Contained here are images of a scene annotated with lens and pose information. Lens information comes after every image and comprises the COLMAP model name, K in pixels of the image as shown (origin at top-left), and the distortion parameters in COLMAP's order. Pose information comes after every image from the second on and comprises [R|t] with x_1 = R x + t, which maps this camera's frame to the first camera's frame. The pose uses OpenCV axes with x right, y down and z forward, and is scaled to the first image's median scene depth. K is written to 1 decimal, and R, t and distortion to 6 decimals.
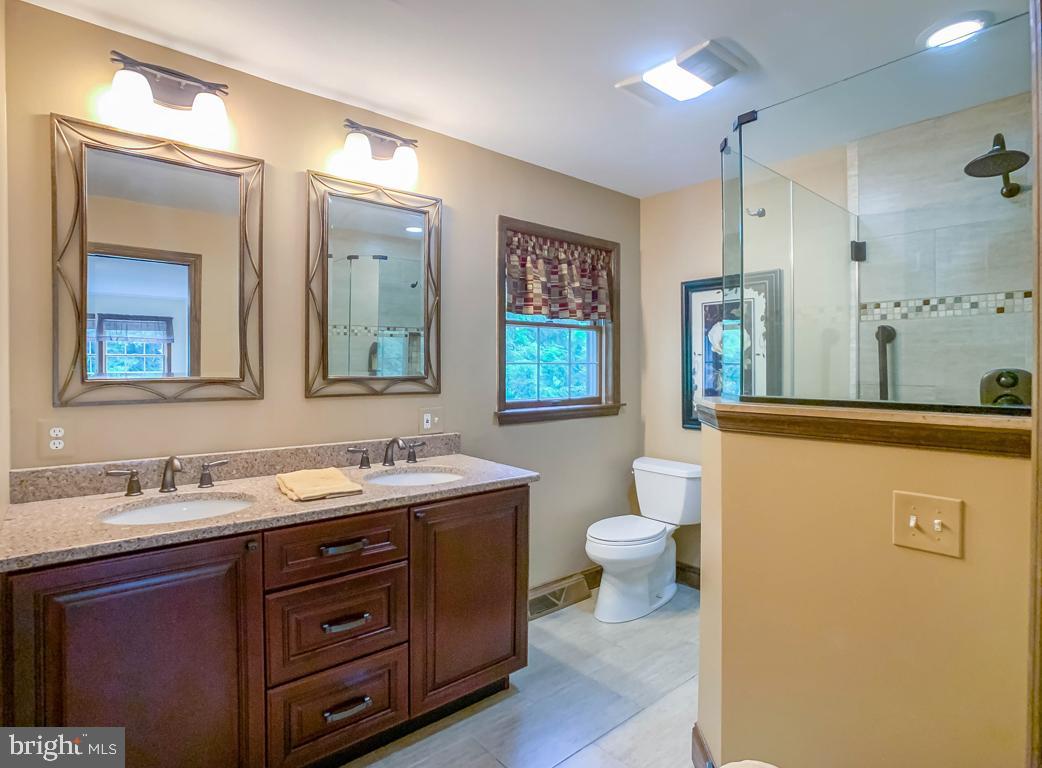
lens RADIAL K [[547.0, 0, 523.9], [0, 547.0, 377.0], [0, 0, 1]] dist [-0.034985, 0.000314]
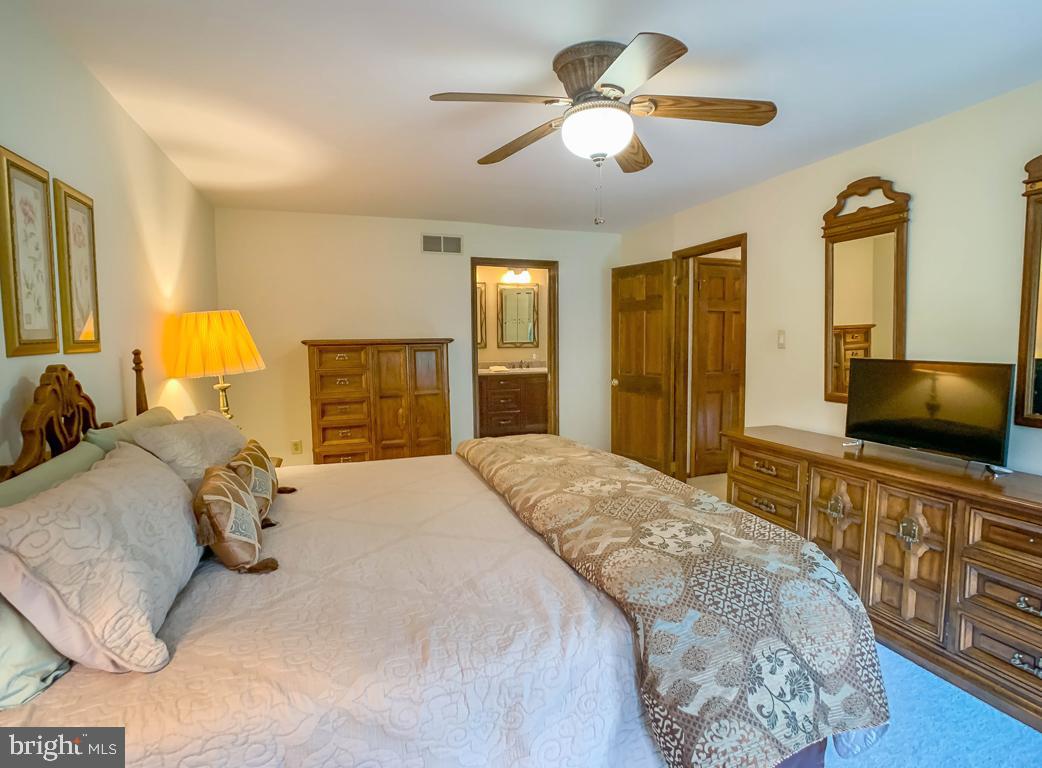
lens RADIAL K [[547.0, 0, 520.9], [0, 547.0, 384.6], [0, 0, 1]] dist [-0.034985, 0.000314]
pose [[0.929925, 0.026993, -0.366756, 1.775696], [0.001858, 0.996945, 0.078085, -0.003258], [0.367743, -0.073295, 0.927034, -3.810037]]
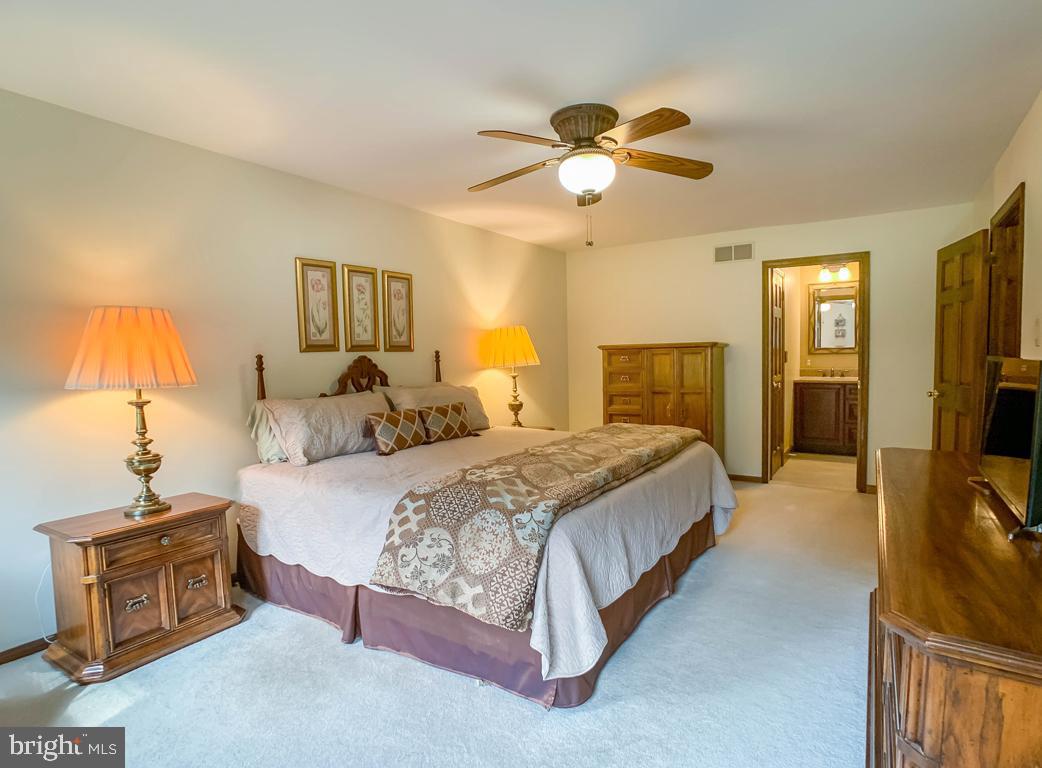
lens RADIAL K [[547.0, 0, 523.1], [0, 547.0, 388.0], [0, 0, 1]] dist [-0.034985, 0.000314]
pose [[0.236623, 0.057231, -0.969915, 3.508129], [0.007465, 0.998127, 0.060717, 0.055380], [0.971573, -0.021607, 0.235753, -2.808893]]
